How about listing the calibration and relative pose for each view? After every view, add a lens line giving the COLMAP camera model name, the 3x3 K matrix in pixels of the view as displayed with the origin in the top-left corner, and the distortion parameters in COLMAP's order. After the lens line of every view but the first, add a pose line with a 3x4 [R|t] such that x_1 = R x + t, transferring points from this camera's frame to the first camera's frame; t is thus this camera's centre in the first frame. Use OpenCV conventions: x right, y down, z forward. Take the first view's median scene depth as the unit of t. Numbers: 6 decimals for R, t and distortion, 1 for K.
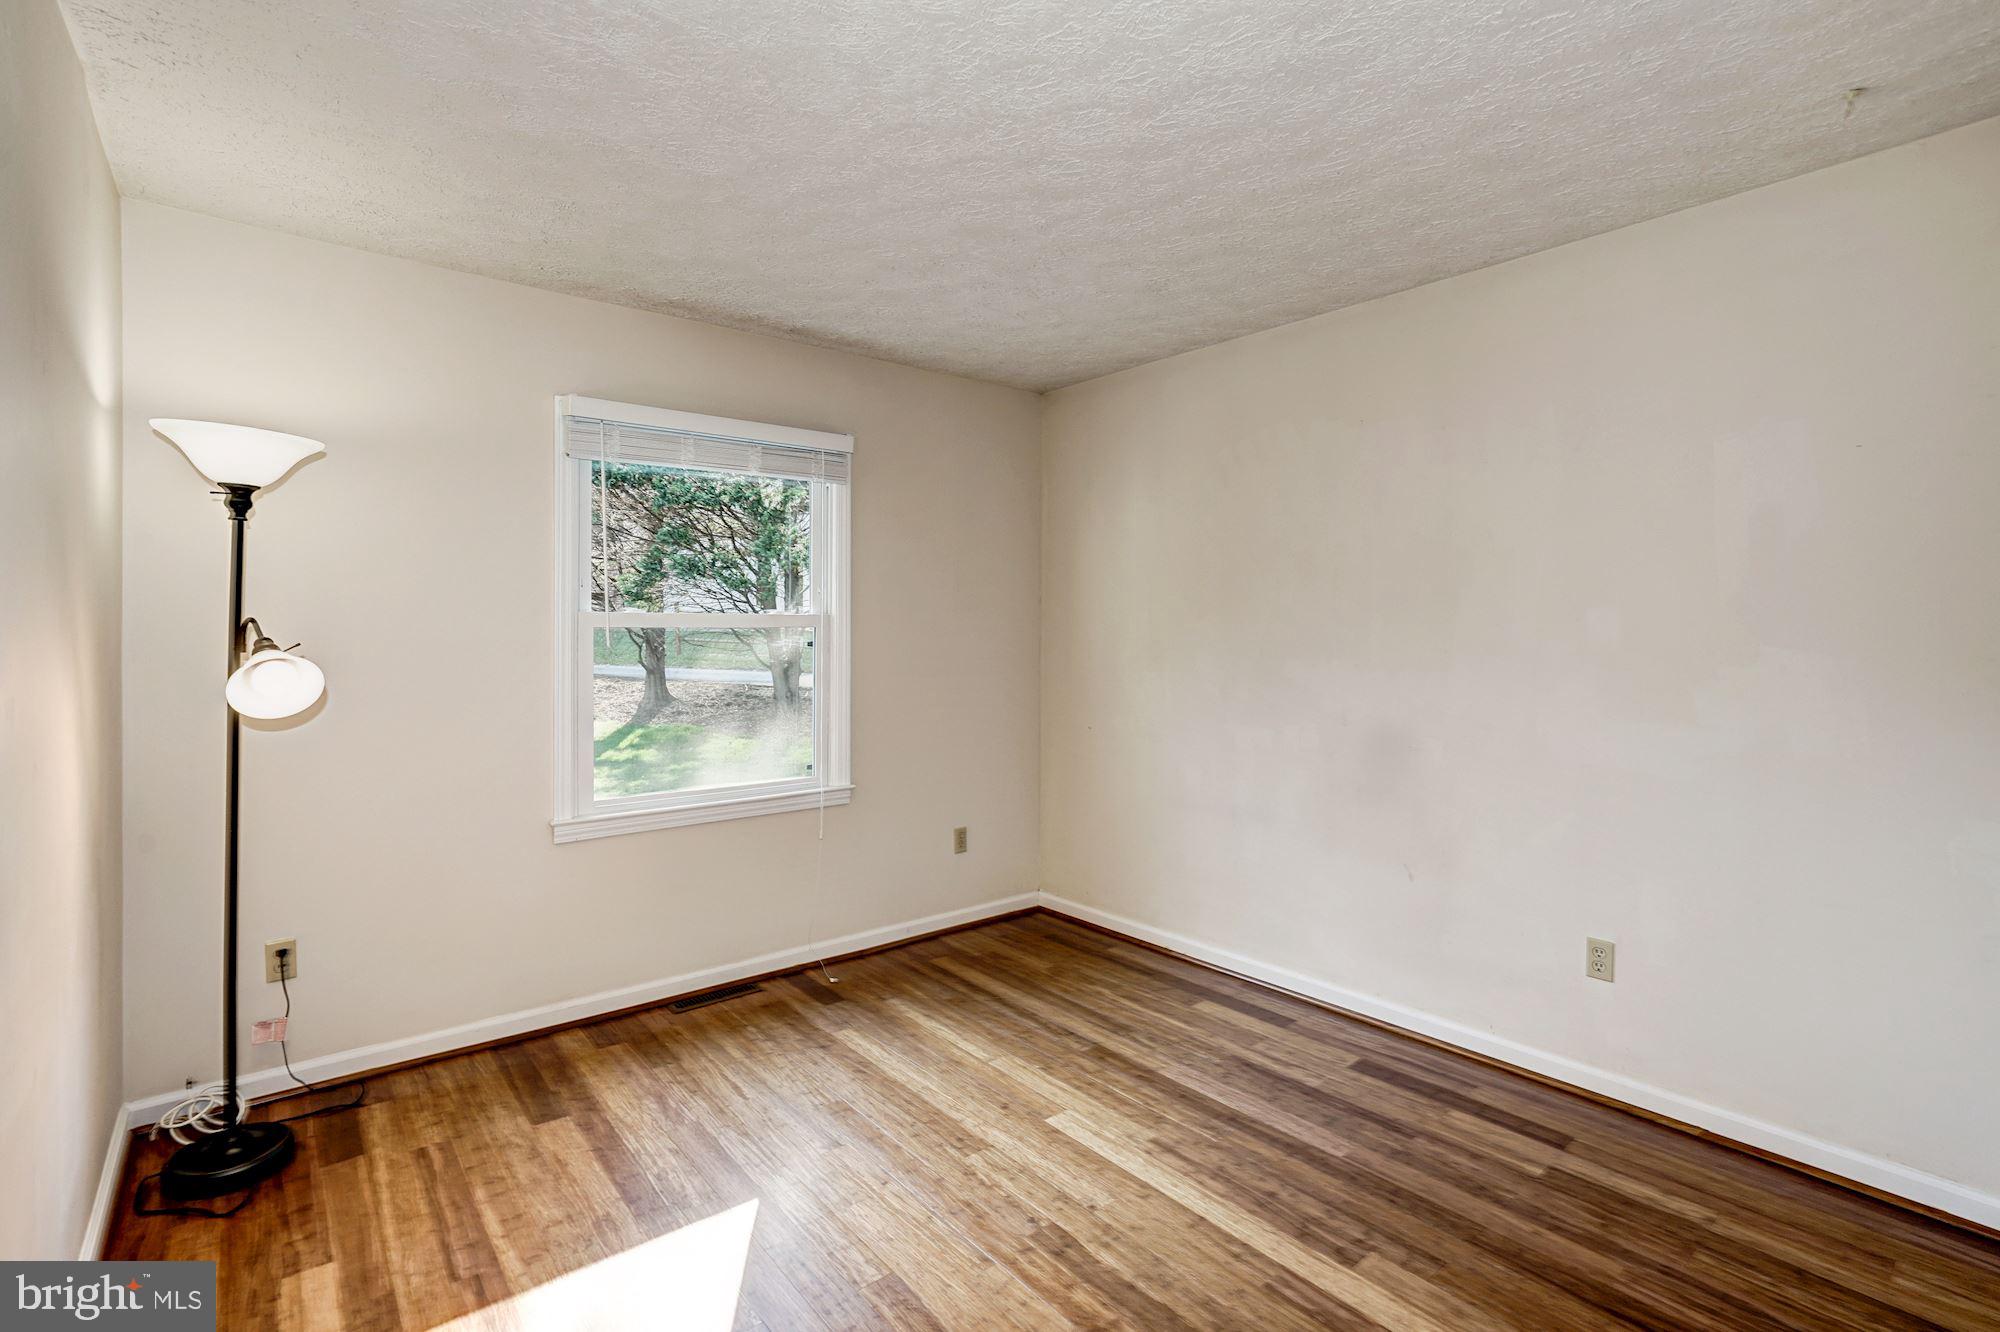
lens RADIAL K [[915.7, 0, 1002.9], [0, 915.7, 655.1], [0, 0, 1]] dist [-0.027796, 0.011536]
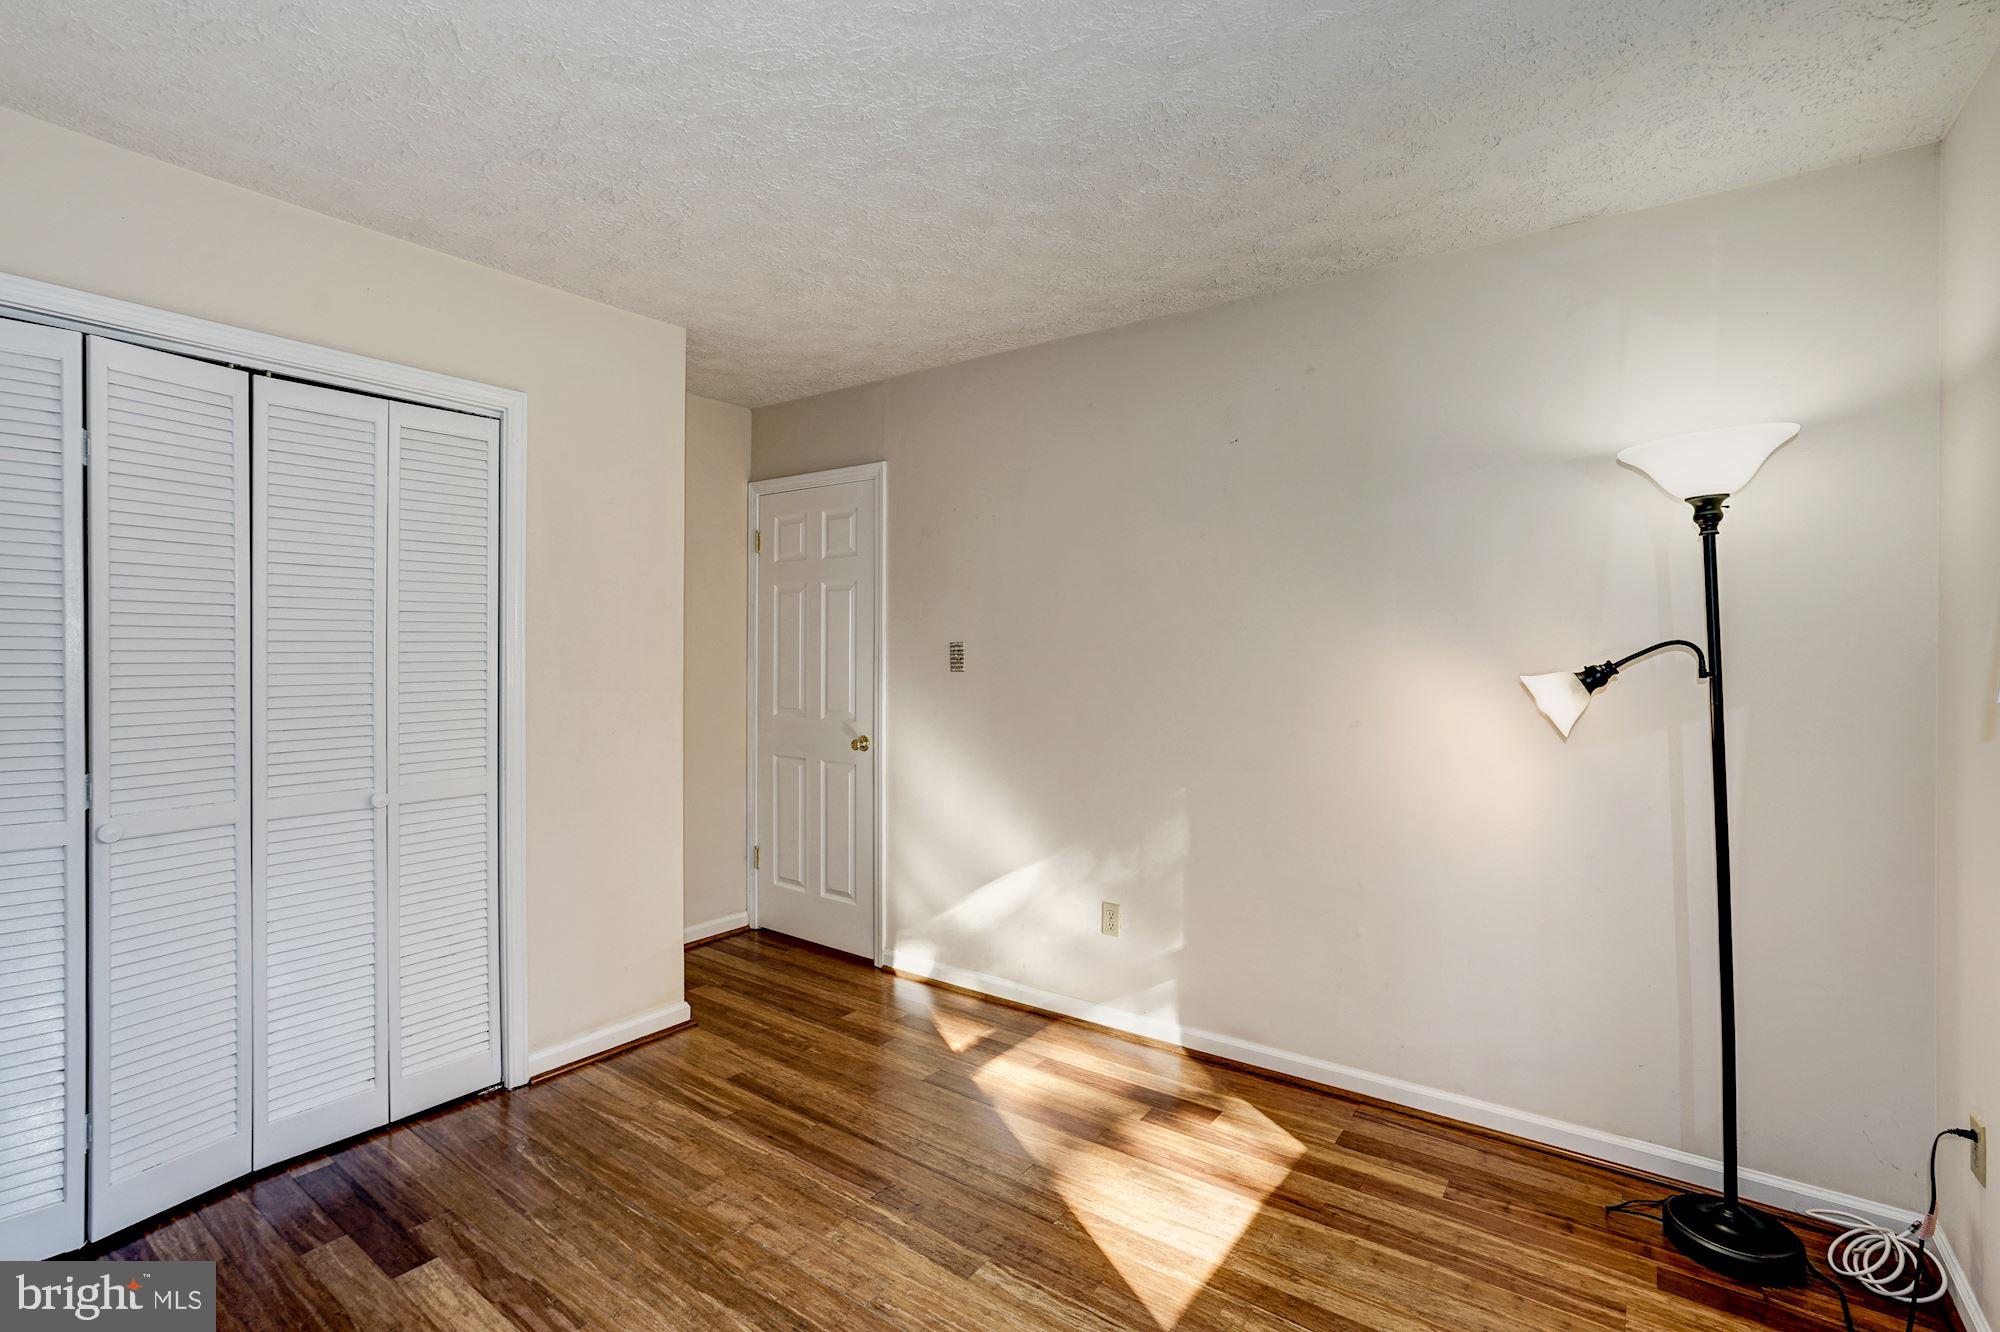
lens RADIAL K [[915.7, 0, 1003.2], [0, 915.7, 650.3], [0, 0, 1]] dist [-0.027796, 0.011536]
pose [[-0.963031, 0.001039, -0.269387, 0.099462], [-0.009257, 0.999274, 0.036946, -0.060433], [0.269230, 0.038074, -0.962323, 1.716626]]
